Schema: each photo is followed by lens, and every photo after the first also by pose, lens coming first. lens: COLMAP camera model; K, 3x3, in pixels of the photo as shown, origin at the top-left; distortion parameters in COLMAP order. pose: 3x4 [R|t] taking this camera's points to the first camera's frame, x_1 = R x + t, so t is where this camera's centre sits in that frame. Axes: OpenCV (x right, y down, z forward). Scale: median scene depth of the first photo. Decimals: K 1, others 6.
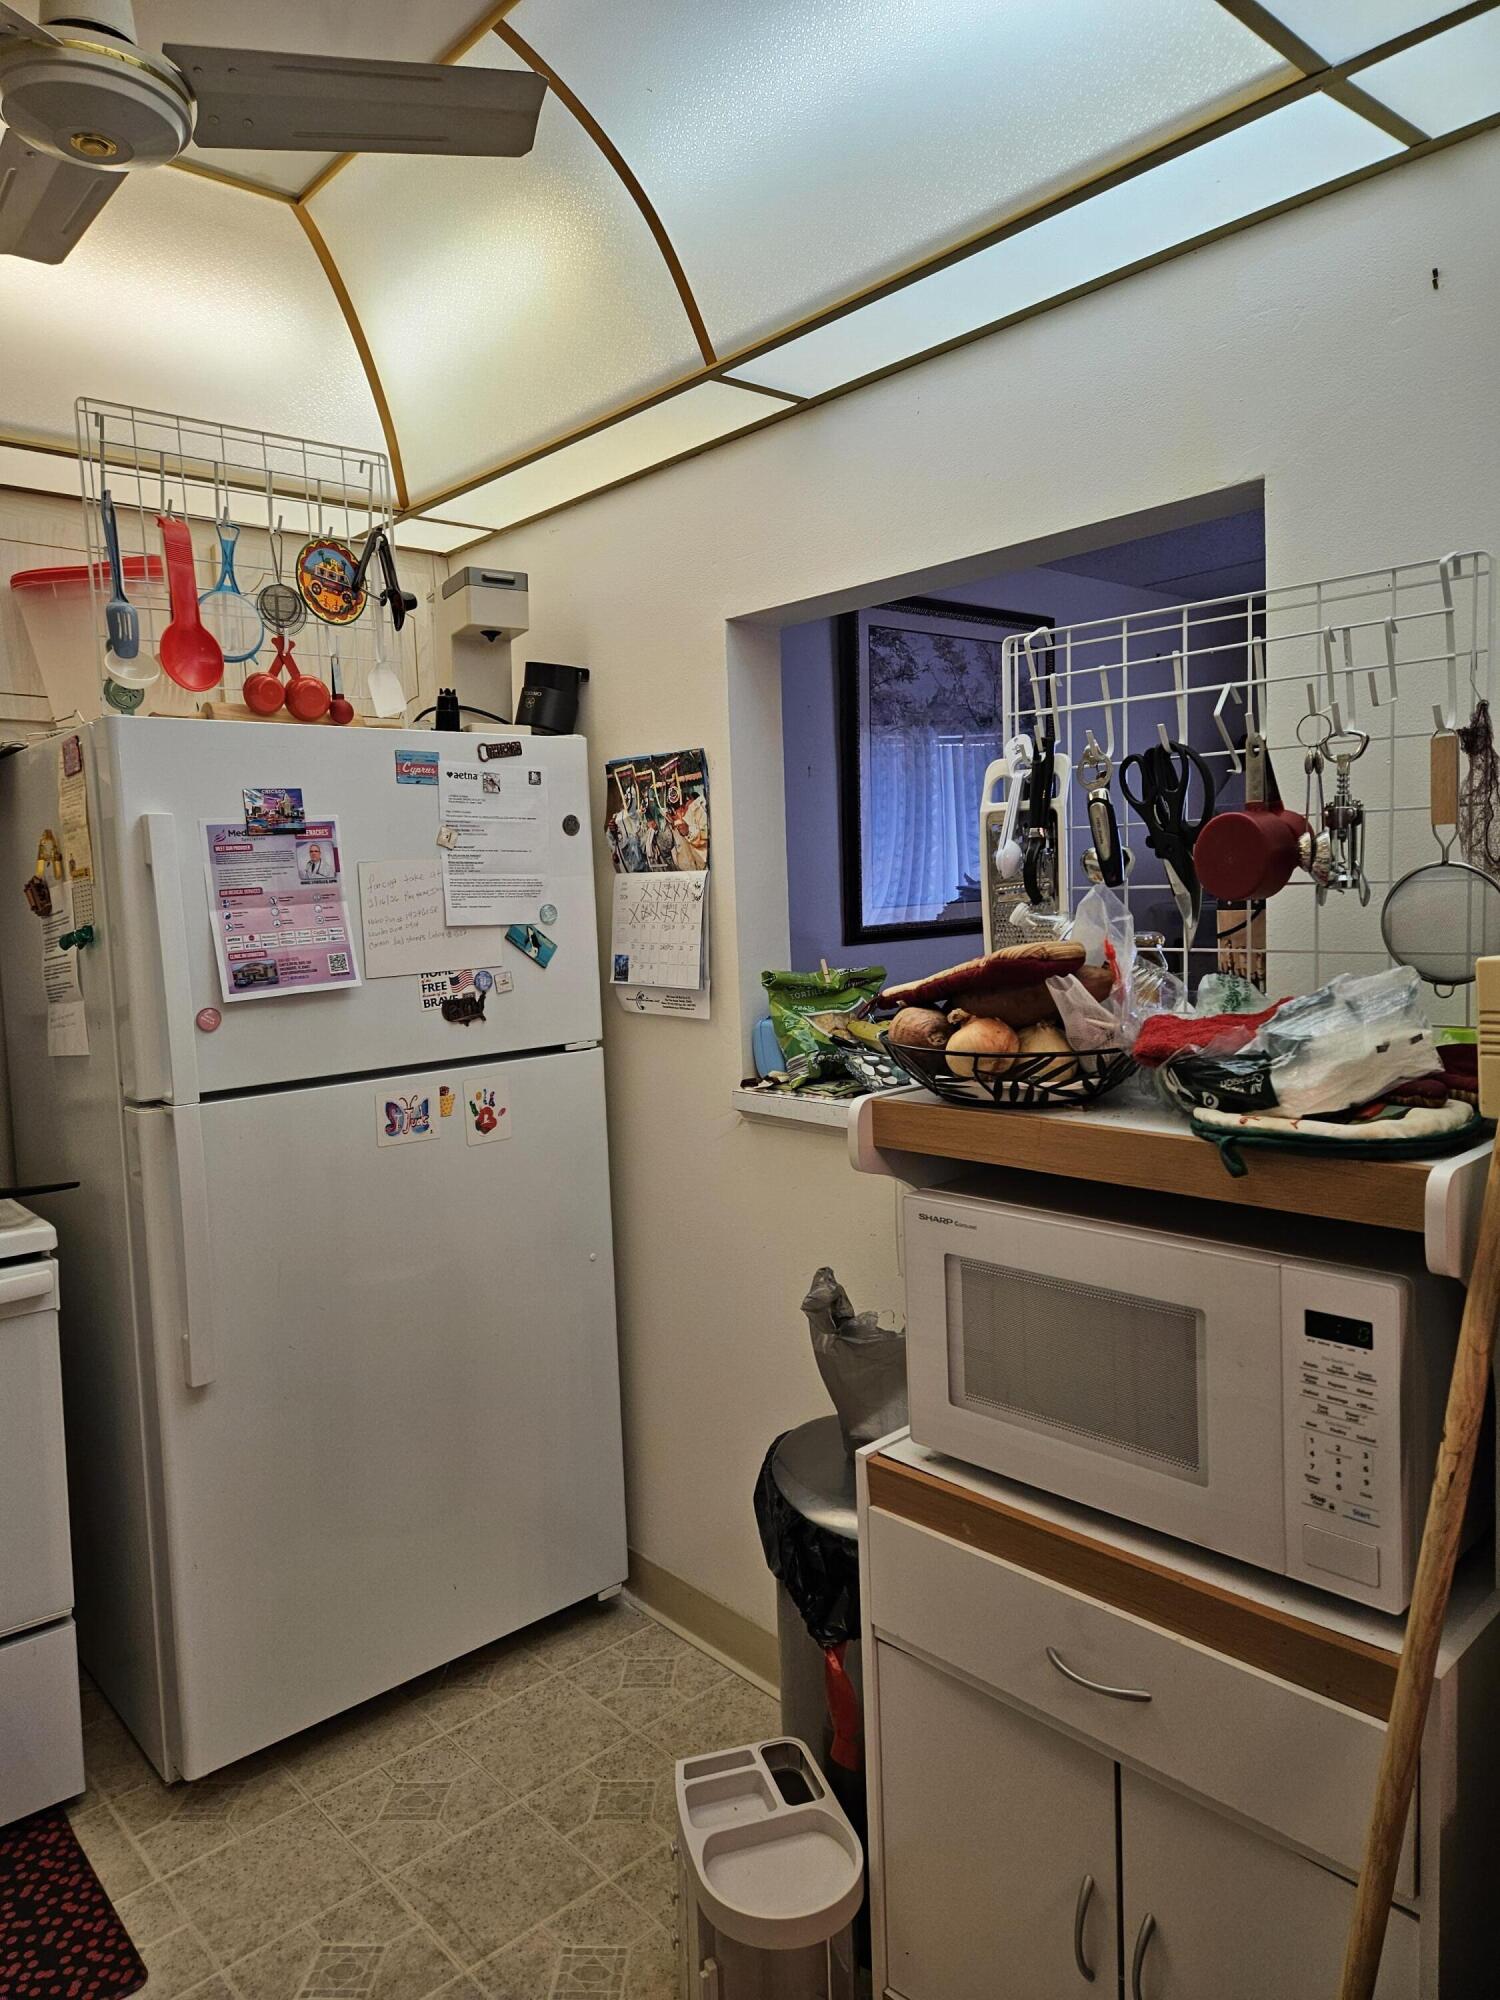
lens RADIAL K [[1336.2, 0, 750.7], [0, 1336.2, 999.6], [0, 0, 1]] dist [-0.004498, -0.001533]
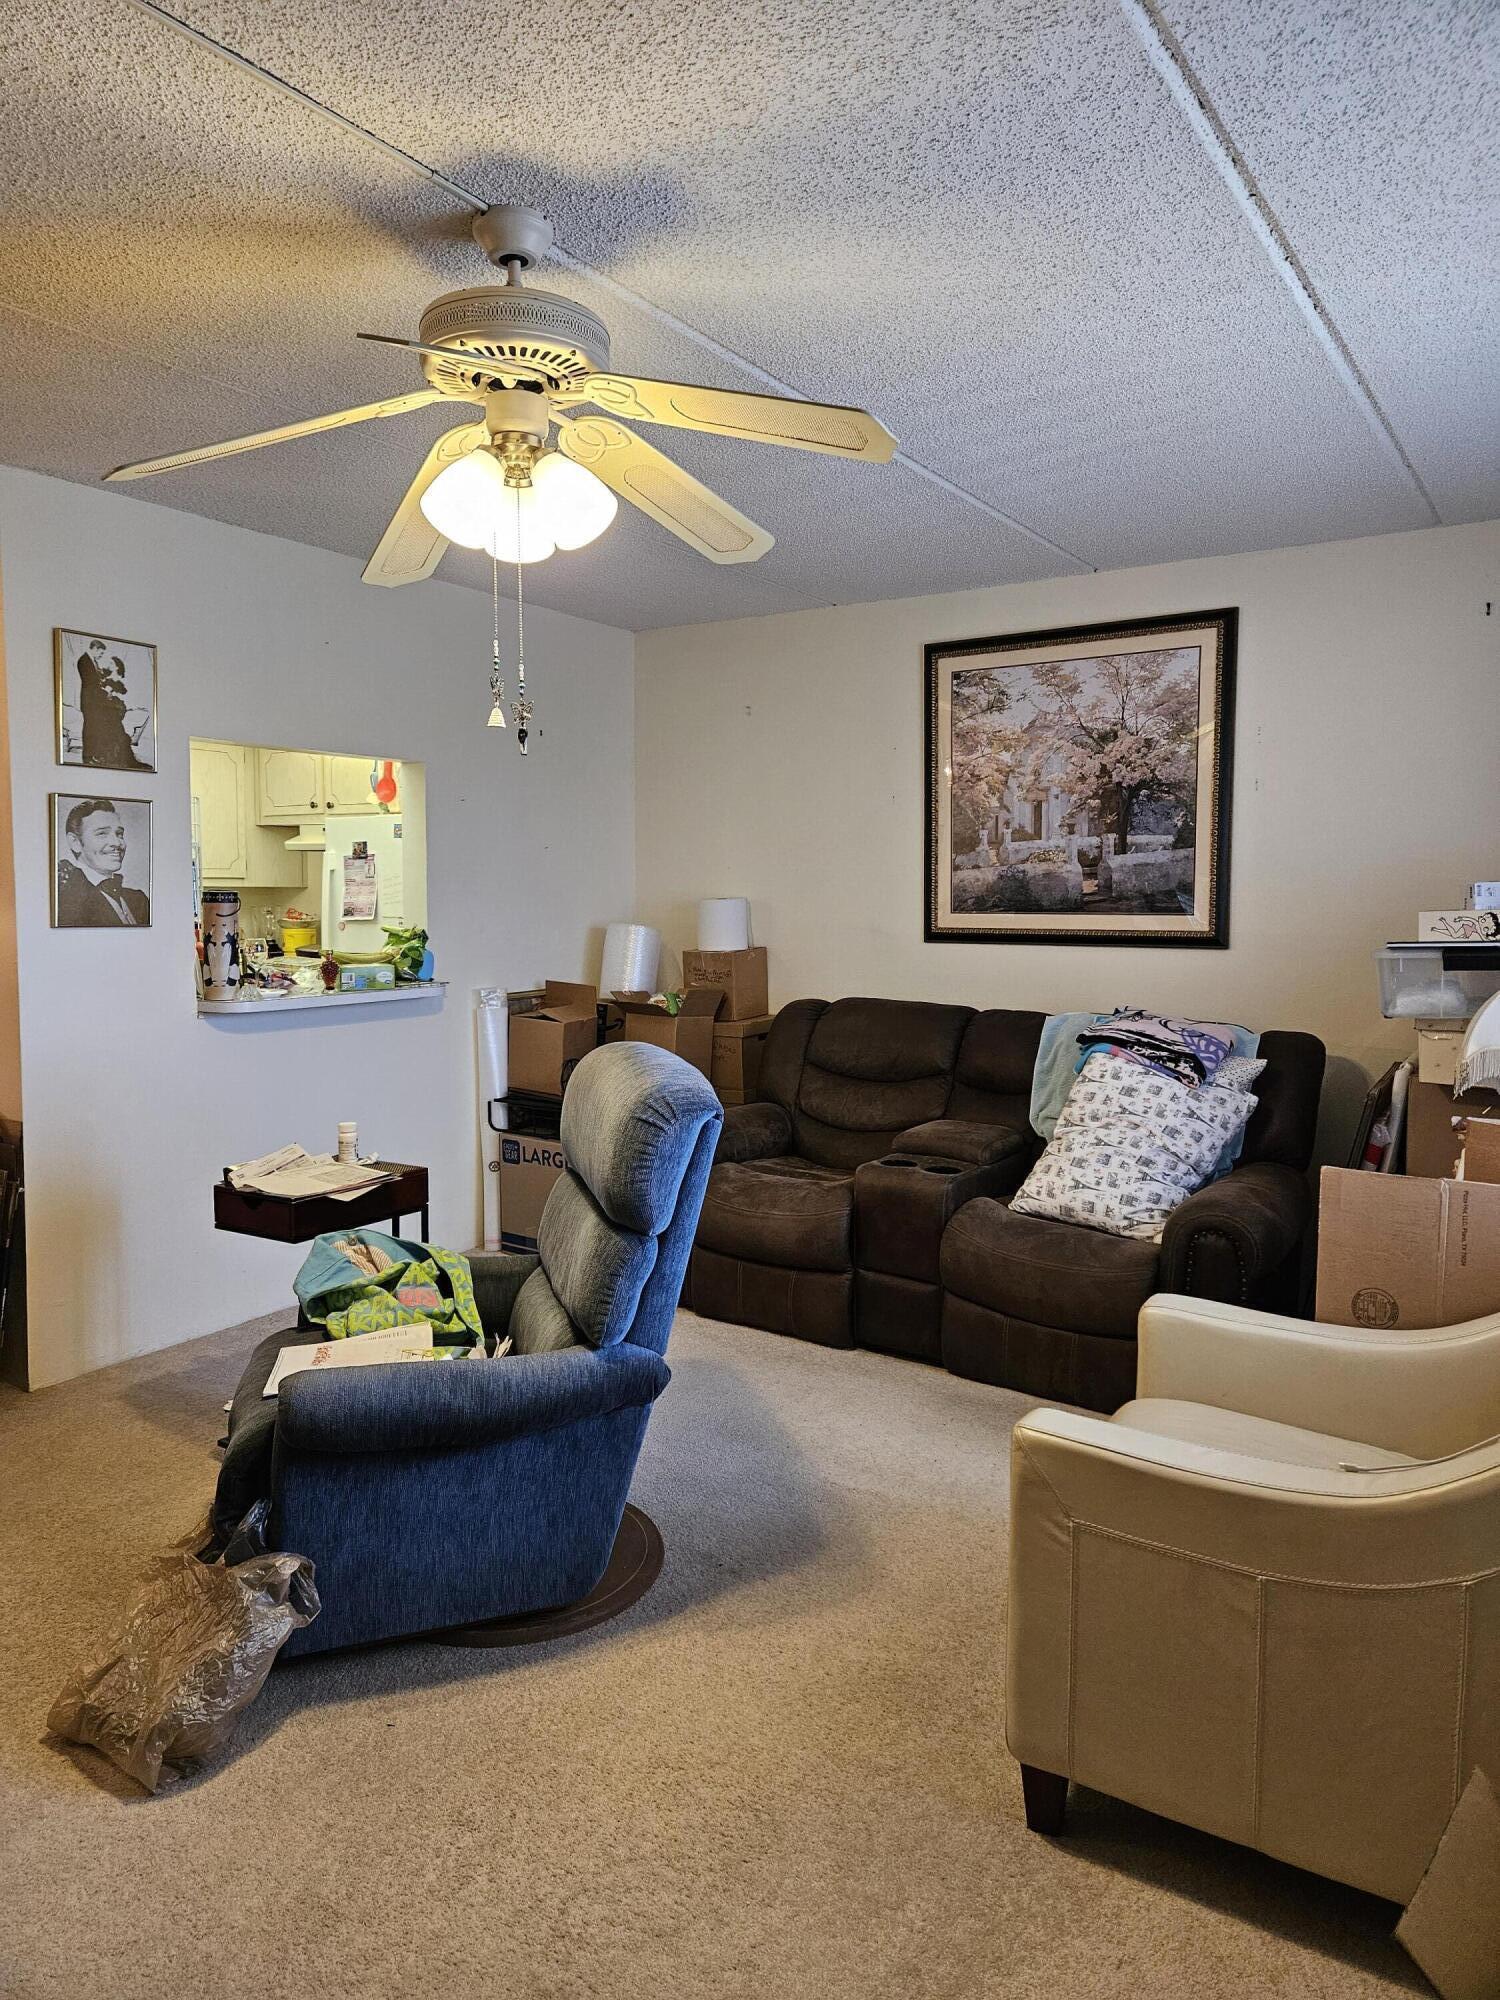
lens RADIAL K [[1336.2, 0, 750.9], [0, 1336.2, 995.3], [0, 0, 1]] dist [-0.004498, -0.001533]
pose [[0.248036, 0.111943, -0.962261, 1.137196], [-0.100505, 0.990915, 0.089370, -0.080792], [0.963523, 0.074545, 0.257033, 0.516955]]
